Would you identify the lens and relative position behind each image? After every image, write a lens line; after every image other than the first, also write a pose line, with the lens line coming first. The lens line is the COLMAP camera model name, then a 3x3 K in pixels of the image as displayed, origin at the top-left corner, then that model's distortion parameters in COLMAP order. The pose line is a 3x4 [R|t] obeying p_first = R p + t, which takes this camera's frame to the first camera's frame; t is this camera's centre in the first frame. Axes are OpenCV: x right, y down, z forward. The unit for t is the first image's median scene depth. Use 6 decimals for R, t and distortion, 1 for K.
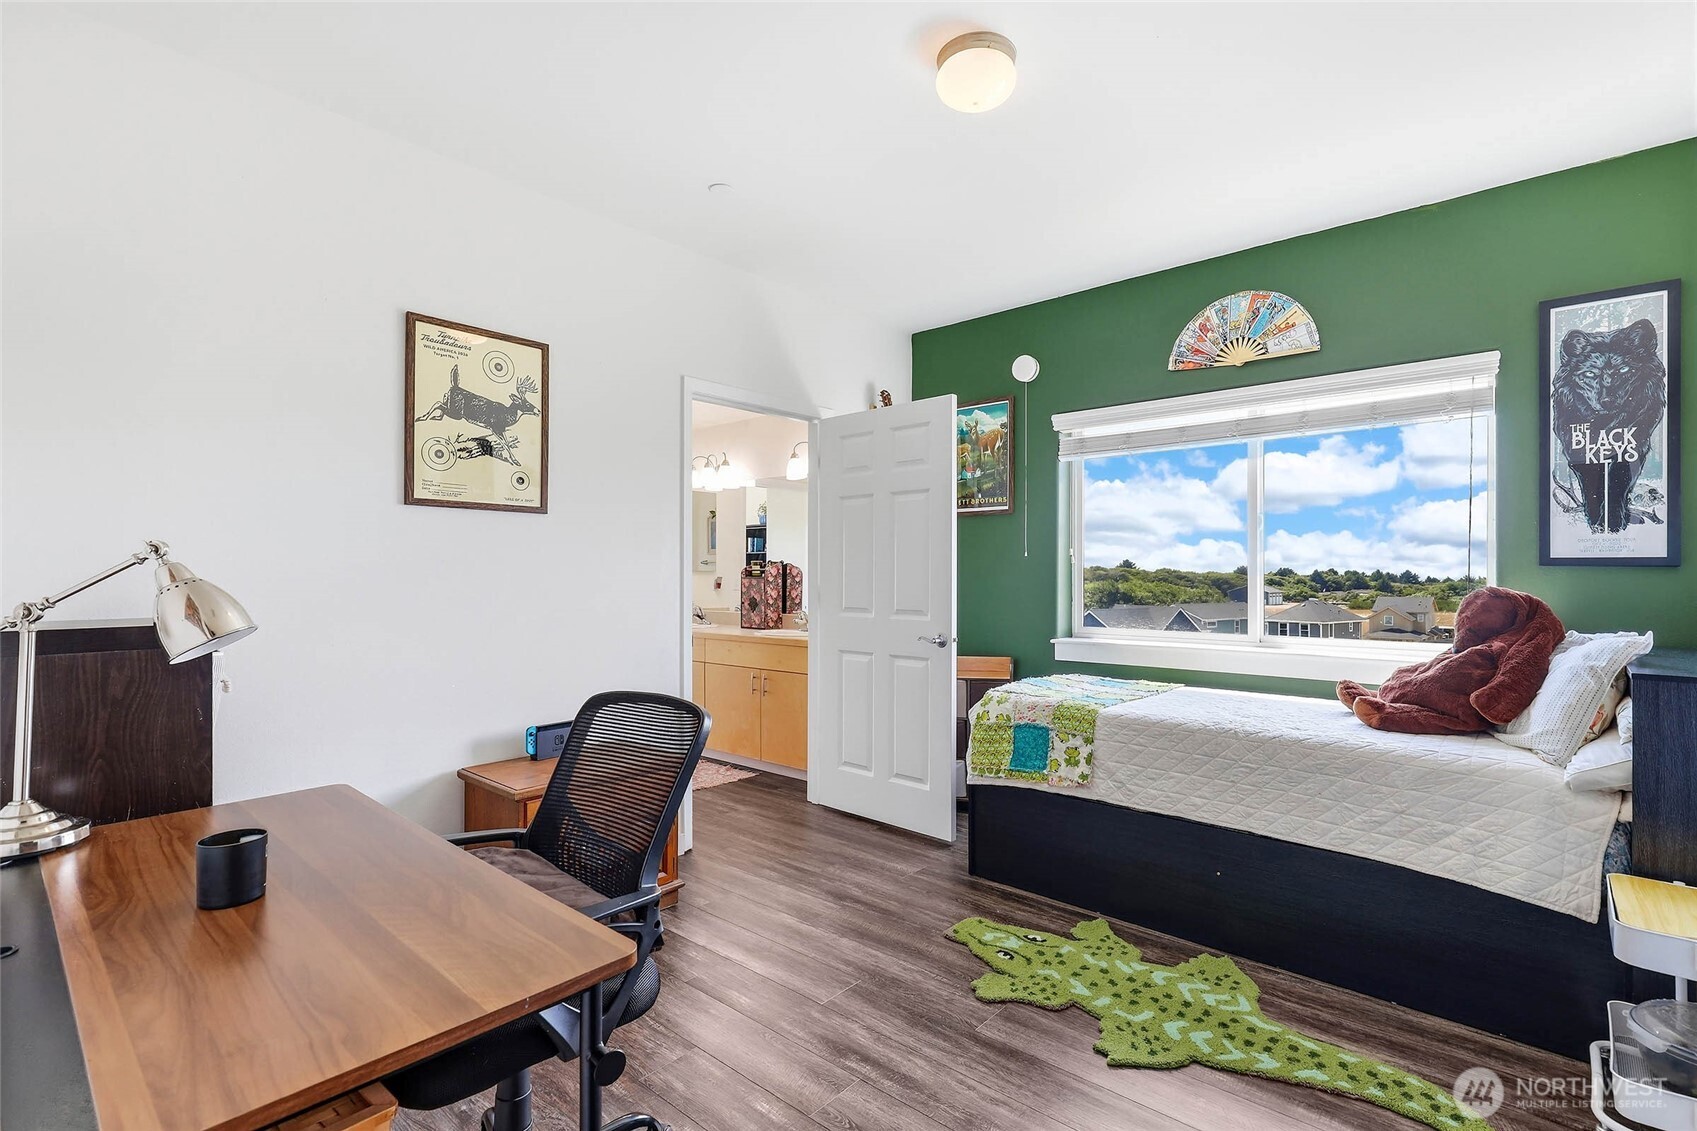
lens RADIAL K [[783.0, 0, 844.4], [0, 783.0, 569.9], [0, 0, 1]] dist [-0.001953, 0.001294]
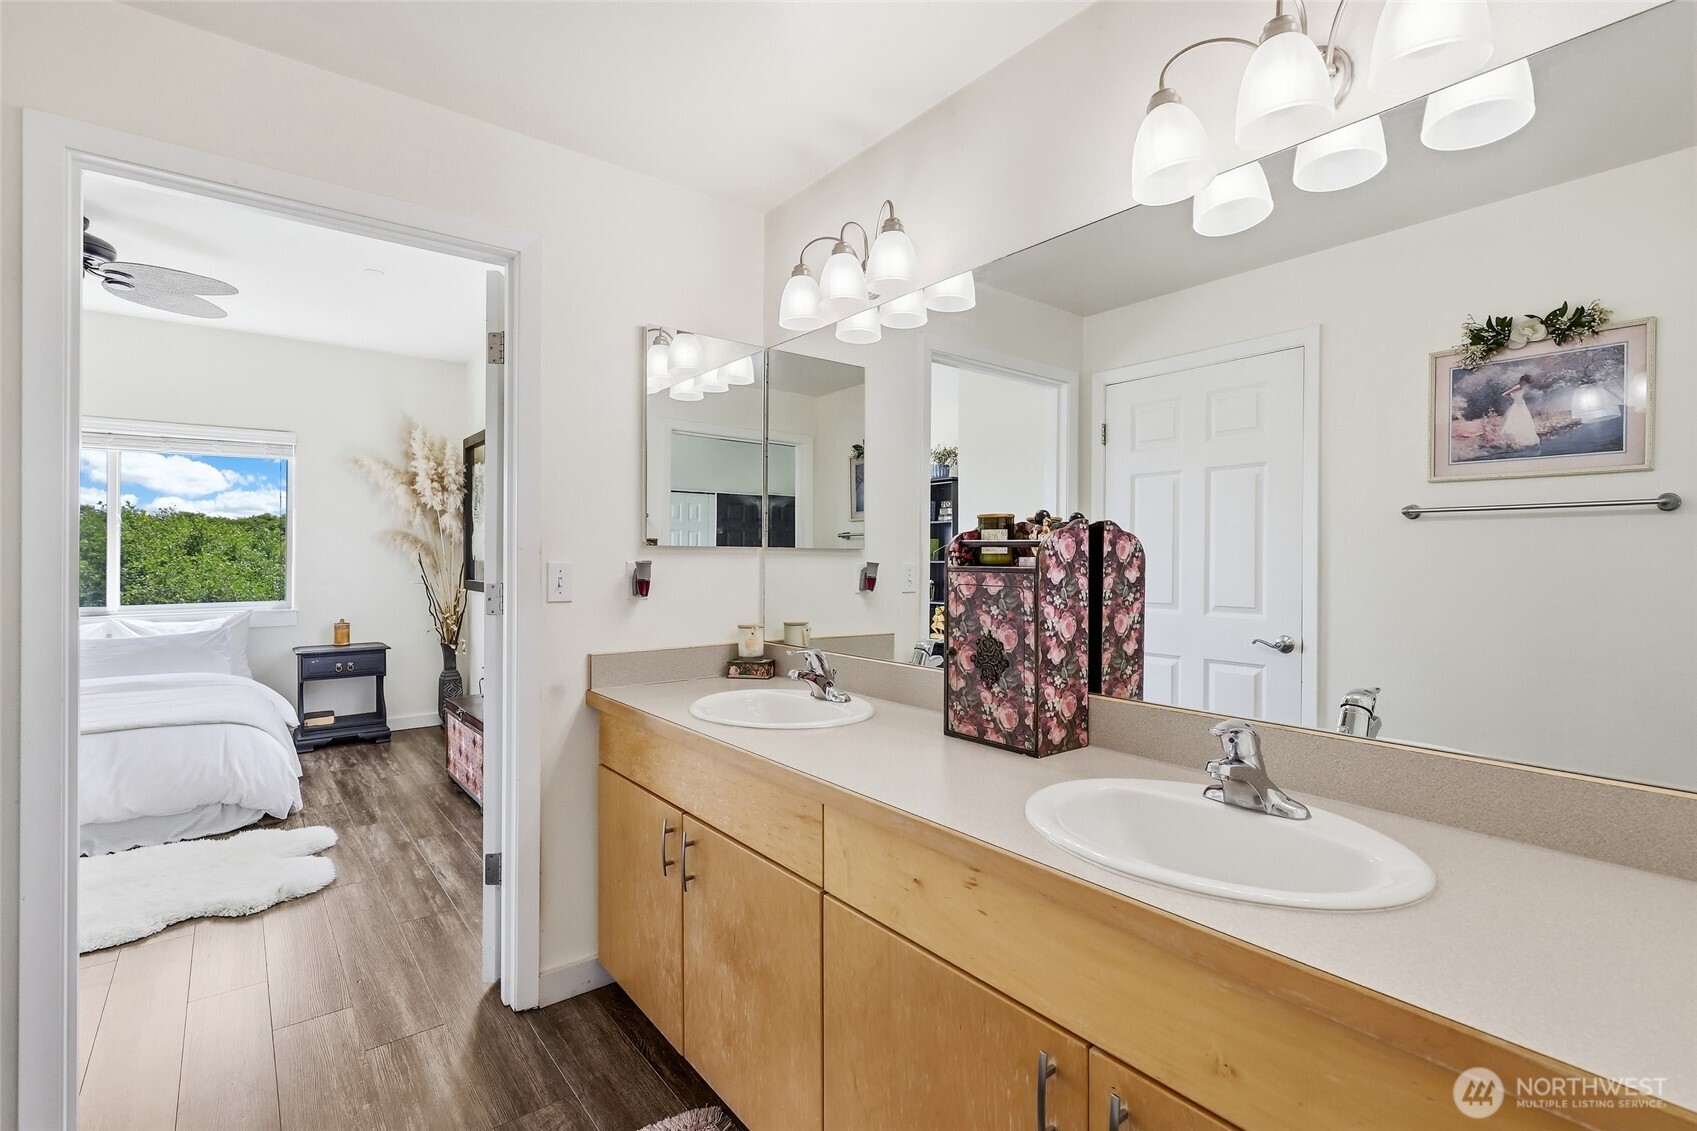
lens RADIAL K [[783.0, 0, 847.2], [0, 783.0, 563.7], [0, 0, 1]] dist [-0.001953, 0.001294]
pose [[0.982972, 0.001128, -0.183753, -0.113995], [0.001959, 0.999860, 0.016618, 0.002572], [0.183746, -0.016695, 0.982832, 0.697623]]
